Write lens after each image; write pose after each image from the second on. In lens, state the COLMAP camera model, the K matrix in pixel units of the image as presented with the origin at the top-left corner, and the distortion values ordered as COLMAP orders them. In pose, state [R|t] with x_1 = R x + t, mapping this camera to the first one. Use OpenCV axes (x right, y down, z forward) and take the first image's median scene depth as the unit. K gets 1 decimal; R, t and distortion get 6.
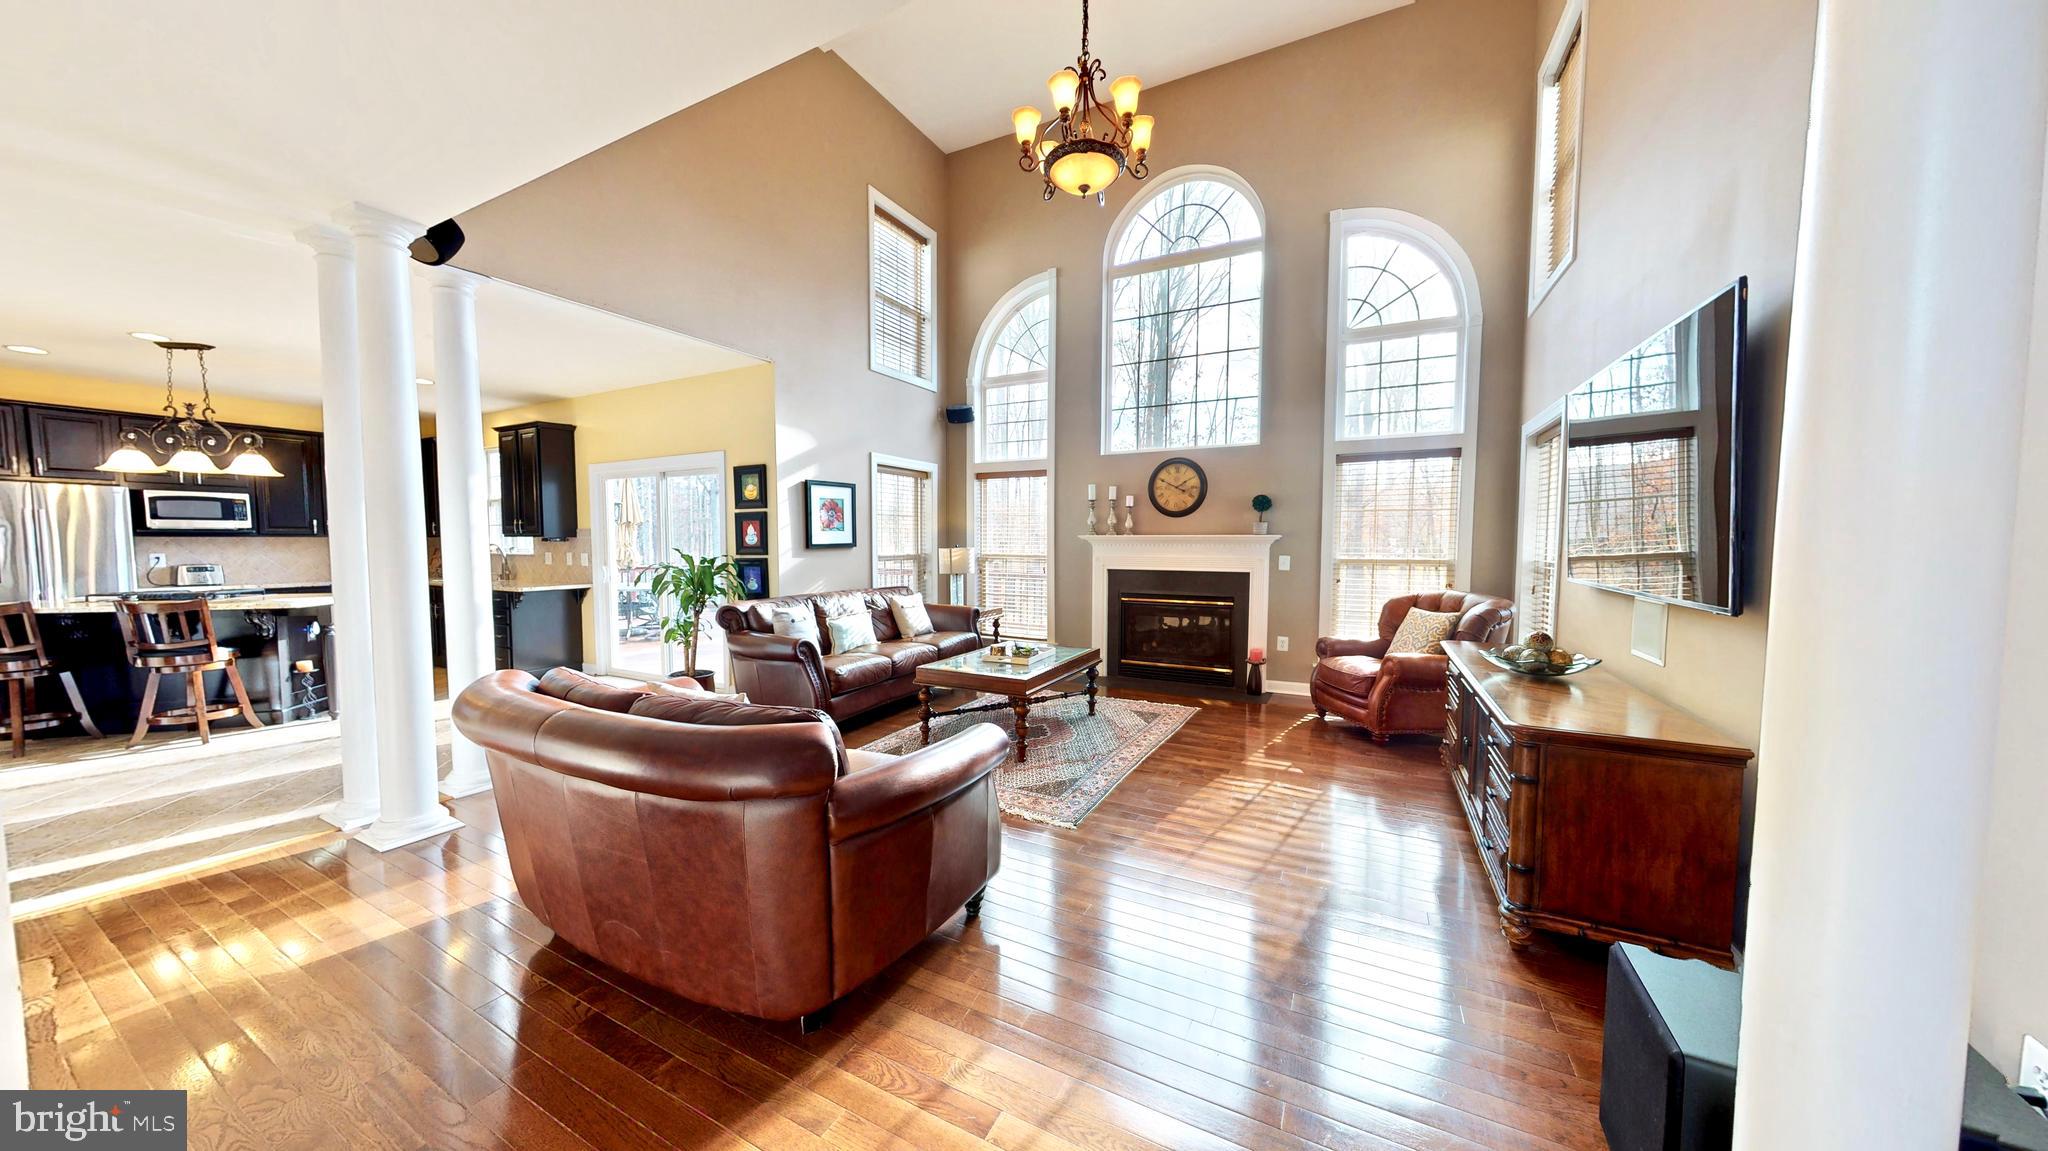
lens RADIAL K [[640.4, 0, 1037.6], [0, 640.4, 583.0], [0, 0, 1]] dist [0.004894, 0.000011]
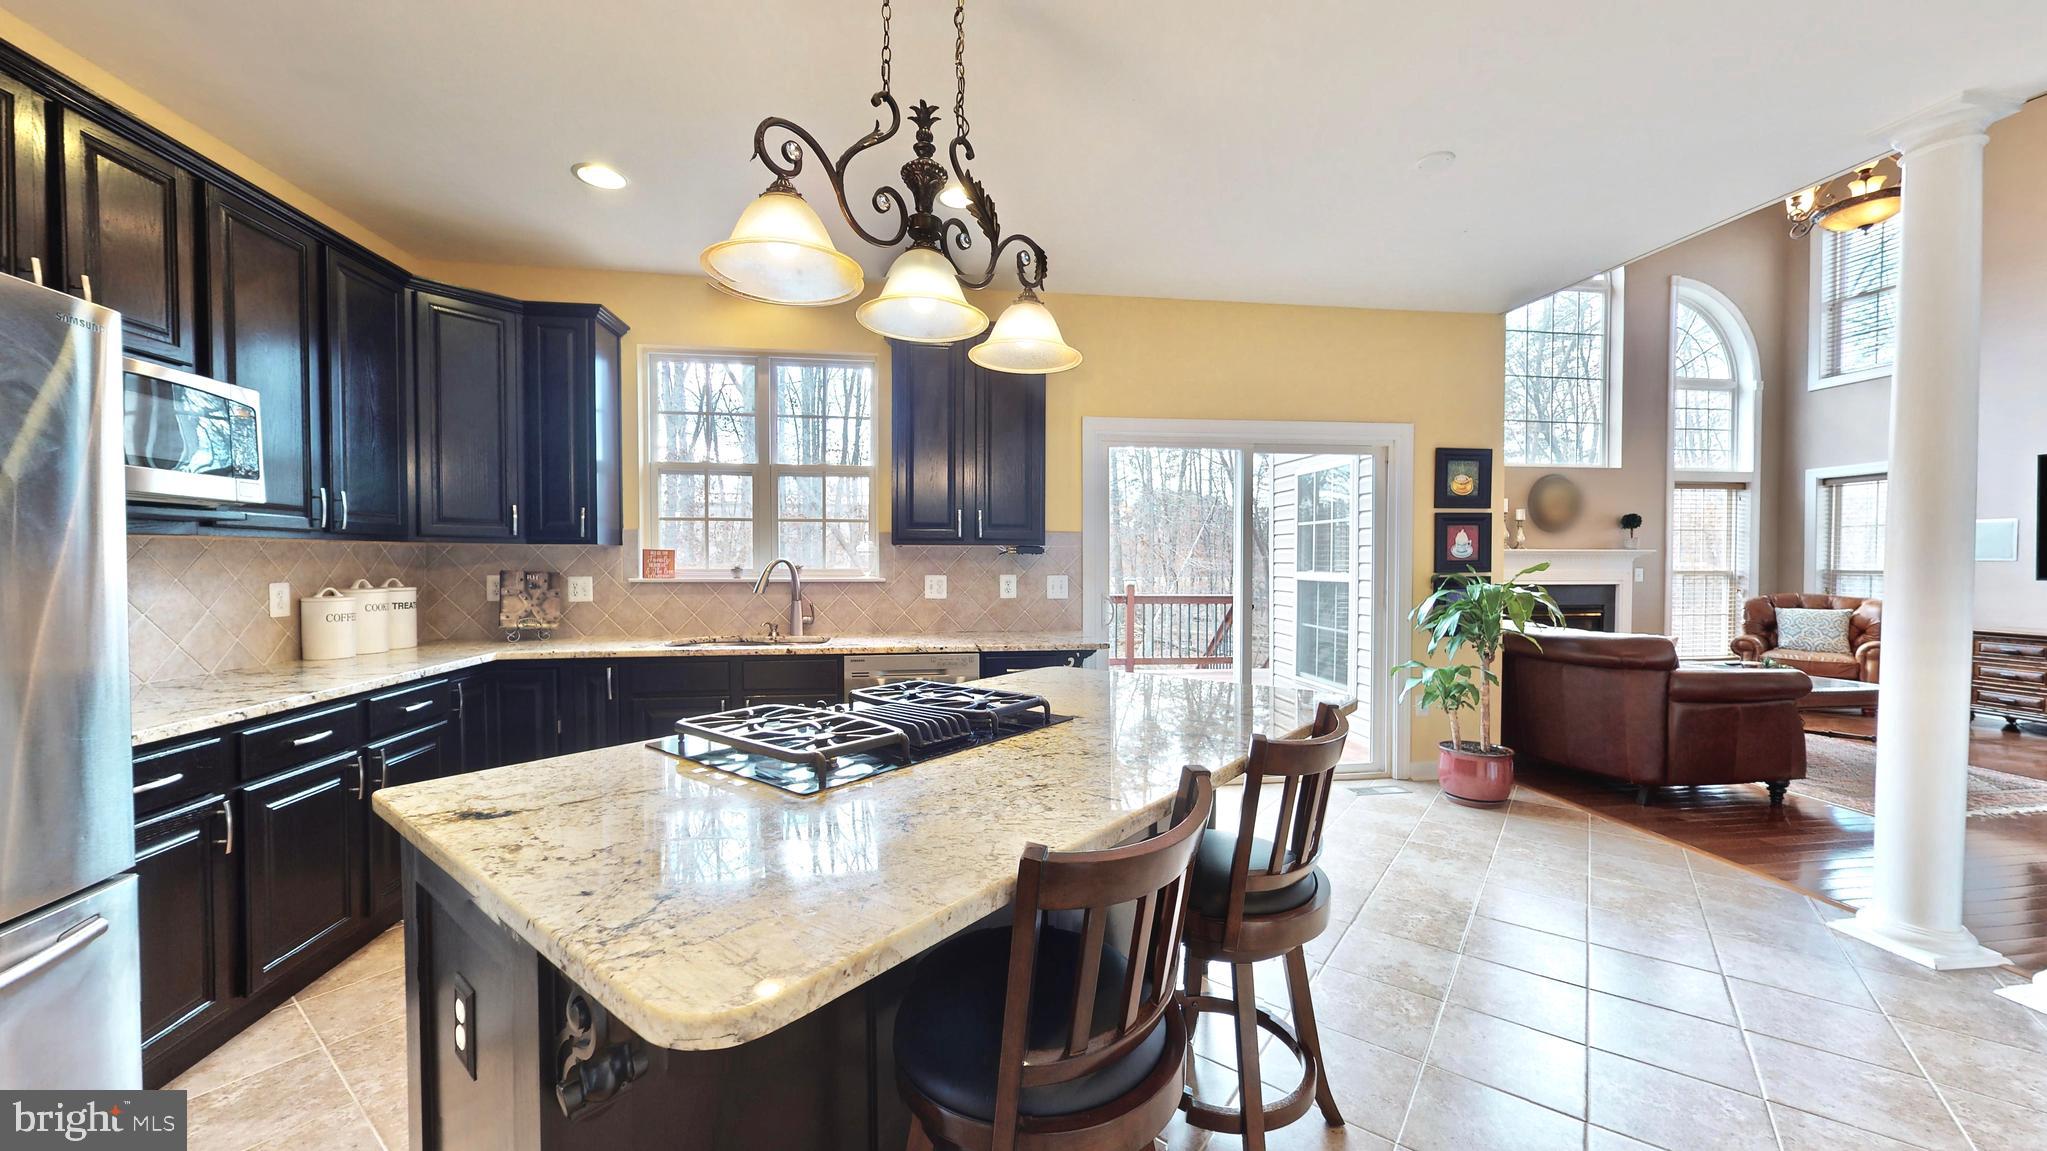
lens RADIAL K [[749.8, 0, 1015.8], [0, 749.8, 583.9], [0, 0, 1]] dist [0.006791, -0.000162]
pose [[0.808894, -0.019590, 0.587628, -1.237307], [0.040746, 0.998910, -0.022787, -0.029576], [-0.586541, 0.042376, 0.808810, 0.563332]]
